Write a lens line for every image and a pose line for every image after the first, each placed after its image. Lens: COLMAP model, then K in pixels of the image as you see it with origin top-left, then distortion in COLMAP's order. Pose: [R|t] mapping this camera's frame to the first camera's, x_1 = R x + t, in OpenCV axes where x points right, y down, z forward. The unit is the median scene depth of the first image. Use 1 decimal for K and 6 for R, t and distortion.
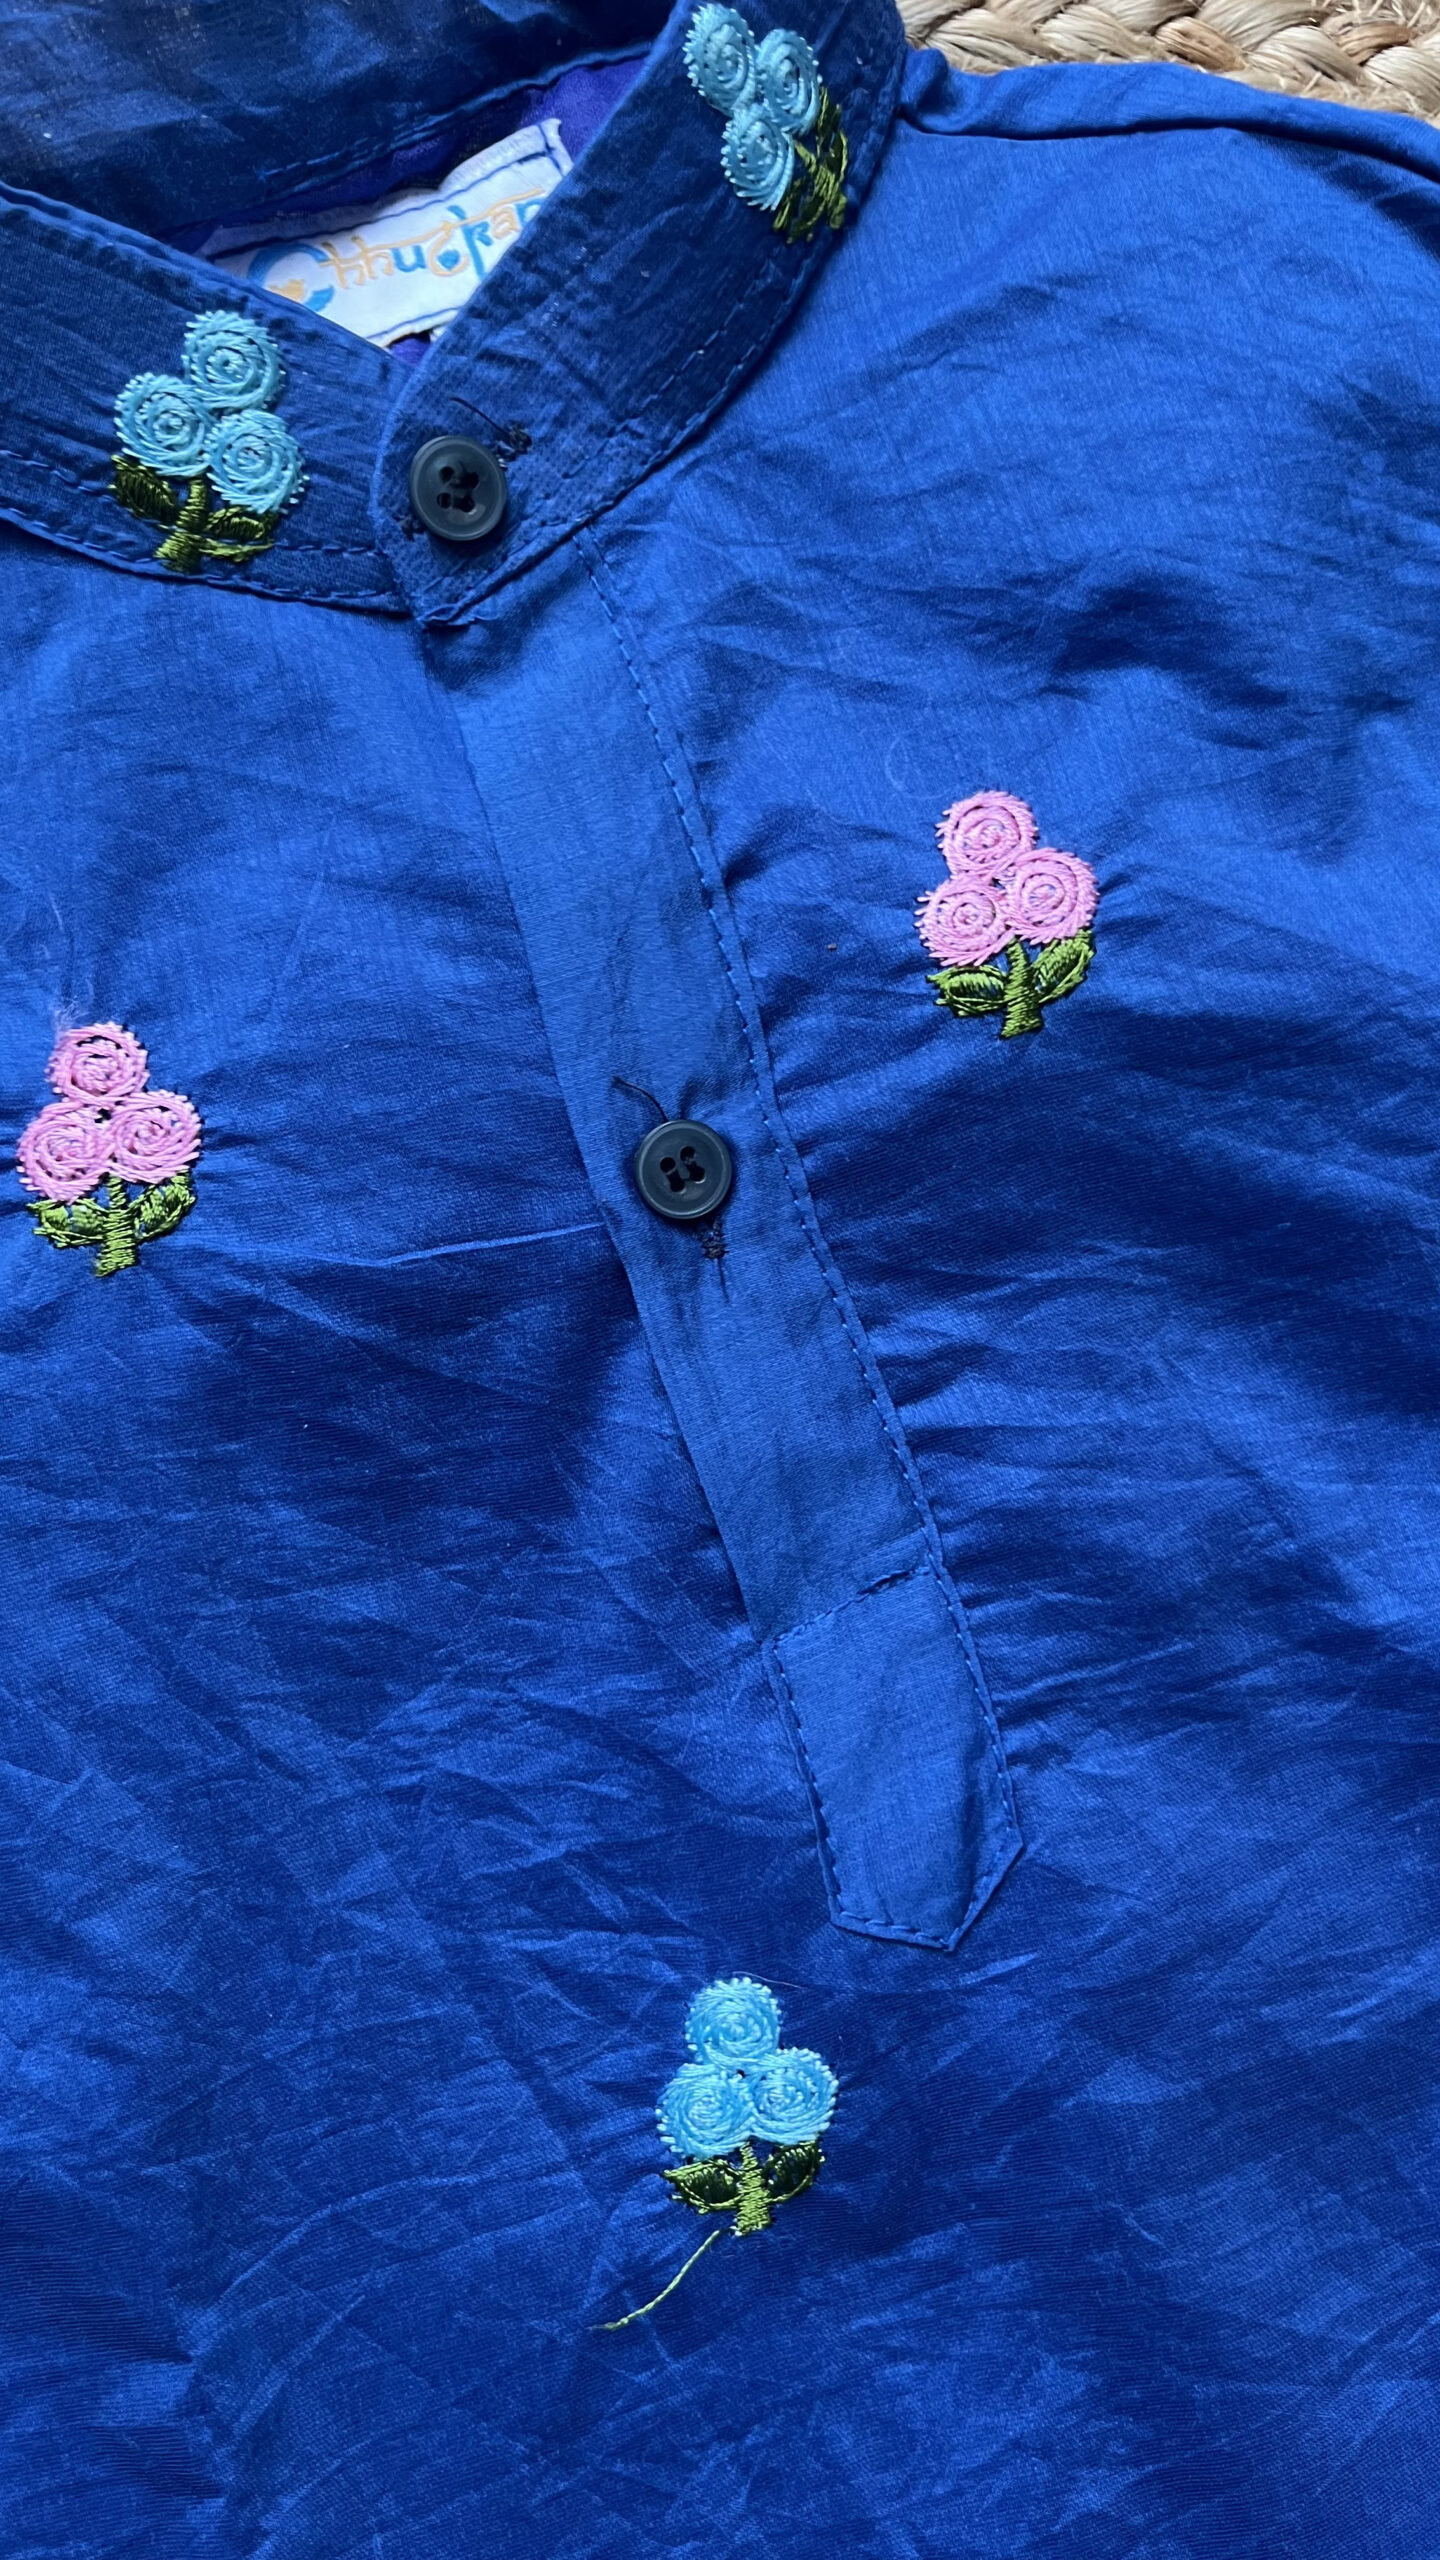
lens RADIAL K [[1973.9, 0, 720.0], [0, 1973.9, 1280.0], [0, 0, 1]] dist [0.002526, -0.000261]
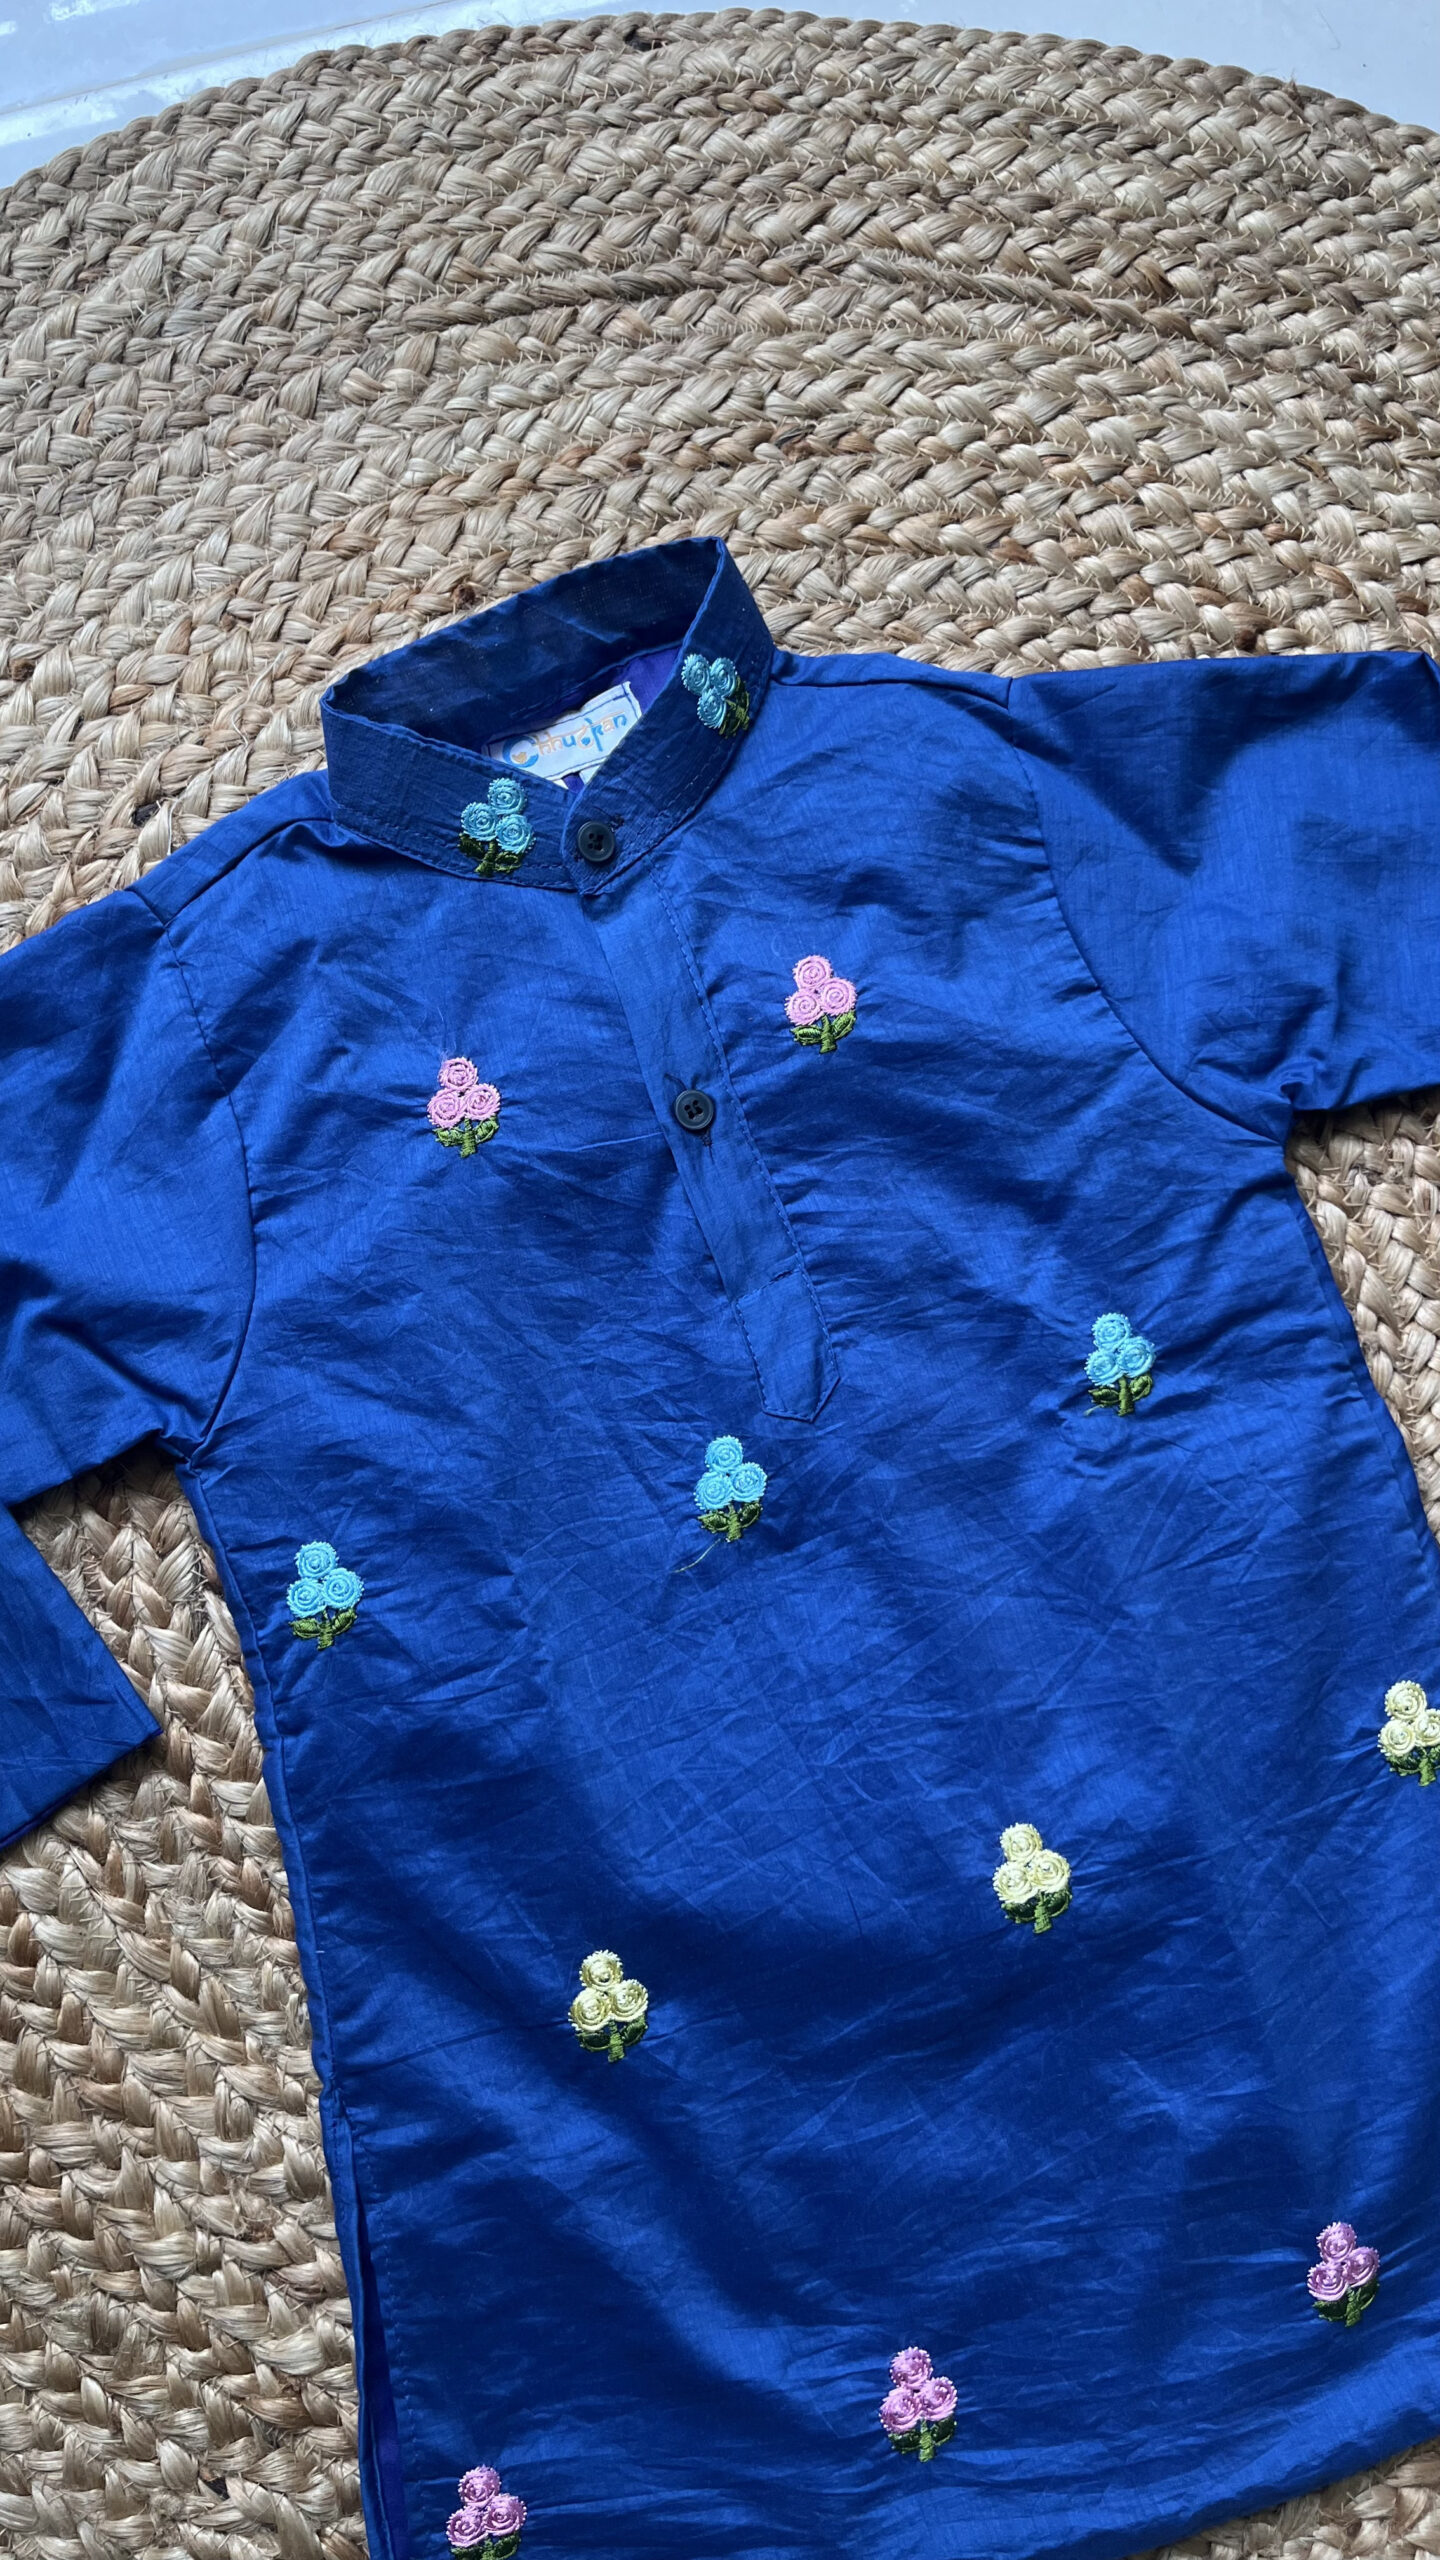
lens RADIAL K [[1967.0, 0, 739.9], [0, 1967.0, 1287.2], [0, 0, 1]] dist [0.056328, -0.062300]
pose [[0.999563, -0.029538, -0.000691, 0.034088], [0.029439, 0.997662, -0.061670, 0.319090], [0.002511, 0.061622, 0.998096, -1.448417]]
